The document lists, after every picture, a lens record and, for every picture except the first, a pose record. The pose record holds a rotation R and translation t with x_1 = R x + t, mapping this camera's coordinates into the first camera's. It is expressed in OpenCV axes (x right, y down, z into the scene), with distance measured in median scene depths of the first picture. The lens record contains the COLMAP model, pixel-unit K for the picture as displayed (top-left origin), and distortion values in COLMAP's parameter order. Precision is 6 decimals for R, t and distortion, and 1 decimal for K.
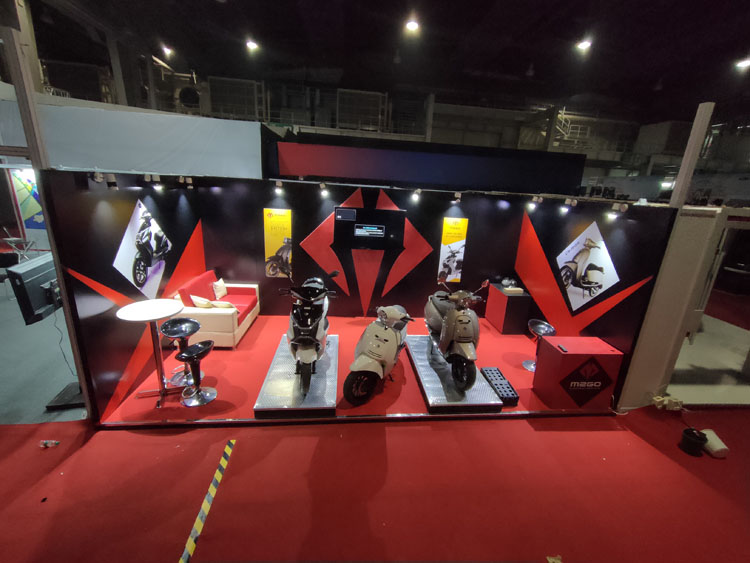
lens RADIAL K [[333.6, 0, 378.1], [0, 333.6, 287.3], [0, 0, 1]] dist [0.003883, 0.000774]
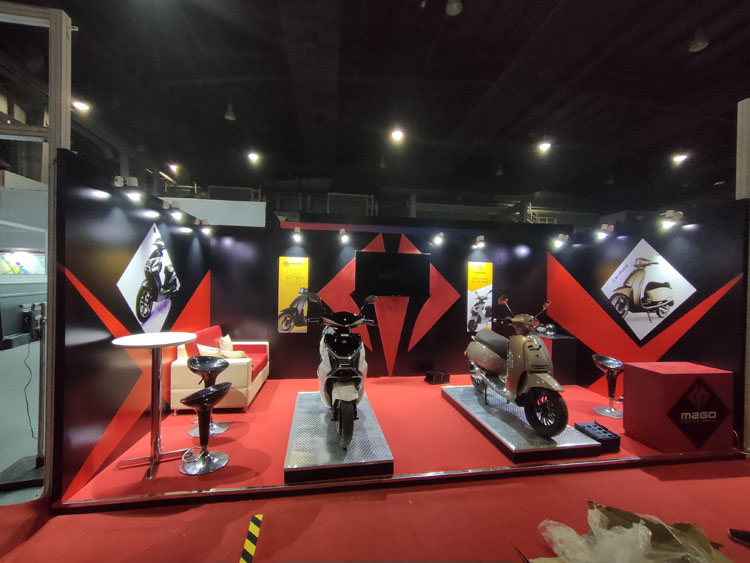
lens RADIAL K [[333.6, 0, 376.7], [0, 333.6, 290.5], [0, 0, 1]] dist [0.003883, 0.000774]
pose [[0.997977, -0.041922, 0.047806, -0.143461], [0.053529, 0.959705, -0.275864, 0.151449], [-0.034315, 0.277865, 0.960007, 0.143027]]
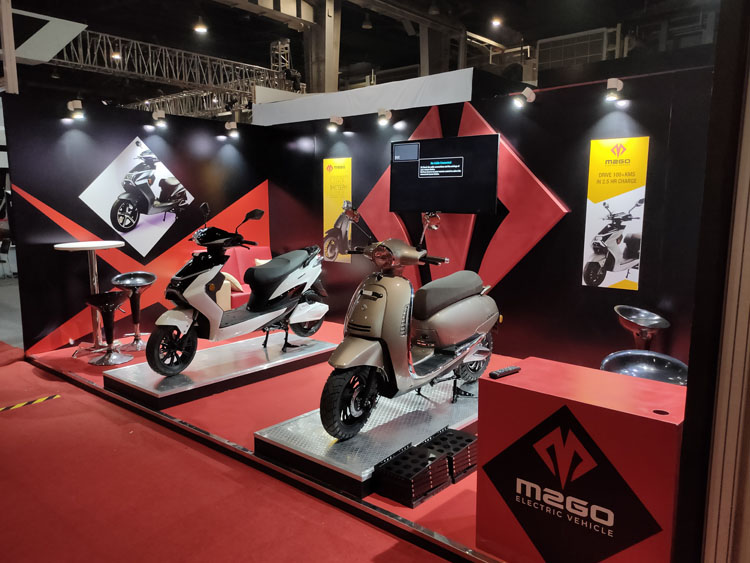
lens RADIAL K [[573.0, 0, 379.7], [0, 573.0, 286.2], [0, 0, 1]] dist [0.029686, -0.008936]
pose [[0.688644, 0.050072, -0.723369, 0.734098], [-0.175012, 0.979596, -0.098803, 0.143836], [0.703662, 0.194639, 0.683356, 0.381372]]
